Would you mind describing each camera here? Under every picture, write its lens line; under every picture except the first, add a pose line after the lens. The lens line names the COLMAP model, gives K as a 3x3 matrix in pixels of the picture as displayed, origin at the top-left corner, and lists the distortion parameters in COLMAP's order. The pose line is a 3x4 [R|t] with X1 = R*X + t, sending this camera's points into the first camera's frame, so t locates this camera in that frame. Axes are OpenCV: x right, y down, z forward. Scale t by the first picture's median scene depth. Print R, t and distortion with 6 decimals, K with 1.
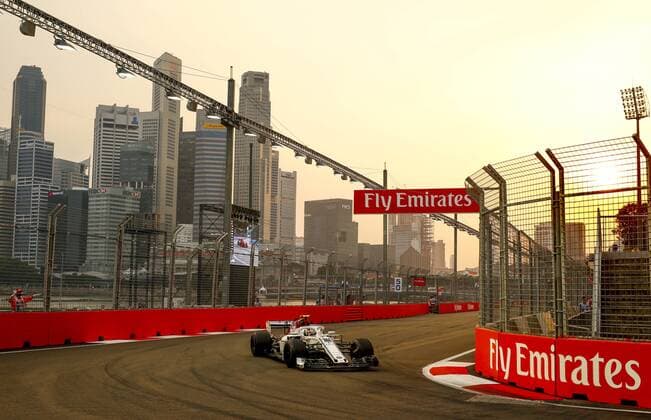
lens RADIAL K [[923.6, 0, 328.2], [0, 923.6, 212.3], [0, 0, 1]] dist [0.018995, 0.036567]
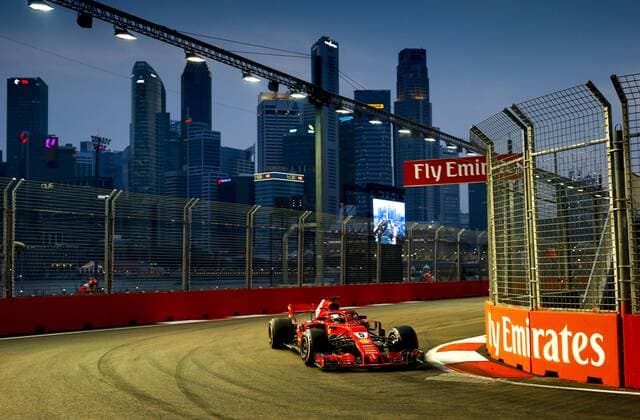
lens RADIAL K [[922.4, 0, 320.0], [0, 922.4, 210.0], [0, 0, 1]] dist [0.015528, 0.052696]
pose [[0.980452, -0.039543, -0.192743, 0.203540], [0.043457, 0.998925, 0.016117, 0.011755], [0.191898, -0.024178, 0.981117, 0.060043]]
